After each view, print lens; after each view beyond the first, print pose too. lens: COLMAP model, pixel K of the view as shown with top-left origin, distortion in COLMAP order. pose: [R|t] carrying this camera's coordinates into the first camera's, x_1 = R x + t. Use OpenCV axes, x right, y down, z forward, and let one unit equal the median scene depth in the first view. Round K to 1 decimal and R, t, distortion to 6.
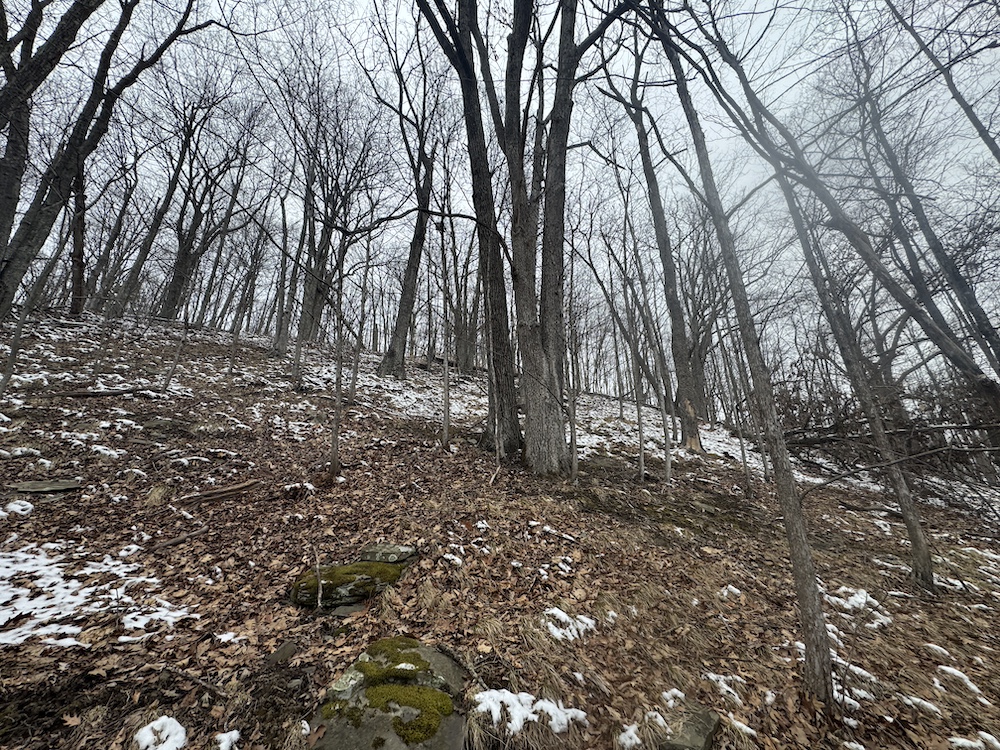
lens RADIAL K [[389.9, 0, 500.0], [0, 389.9, 375.0], [0, 0, 1]] dist [-0.000785, -0.000316]
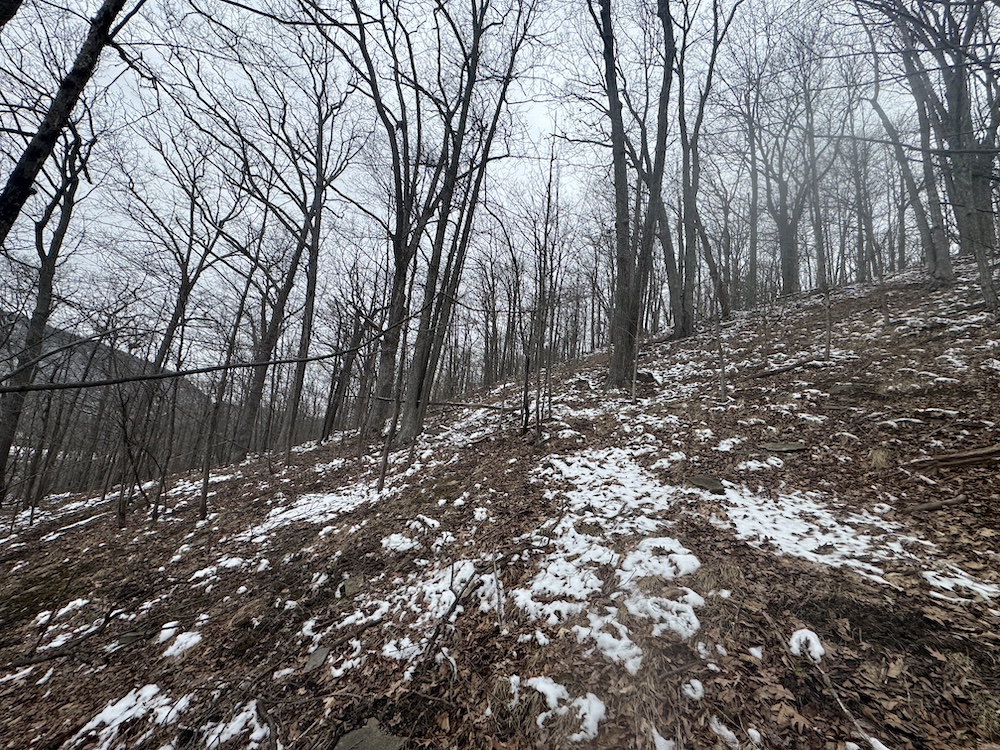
lens RADIAL K [[389.9, 0, 500.0], [0, 389.9, 375.0], [0, 0, 1]] dist [-0.000785, -0.000316]
pose [[0.182052, -0.162584, -0.969754, -0.053786], [0.246401, 0.962311, -0.115079, -0.021391], [0.951916, -0.217998, 0.215251, -0.100607]]
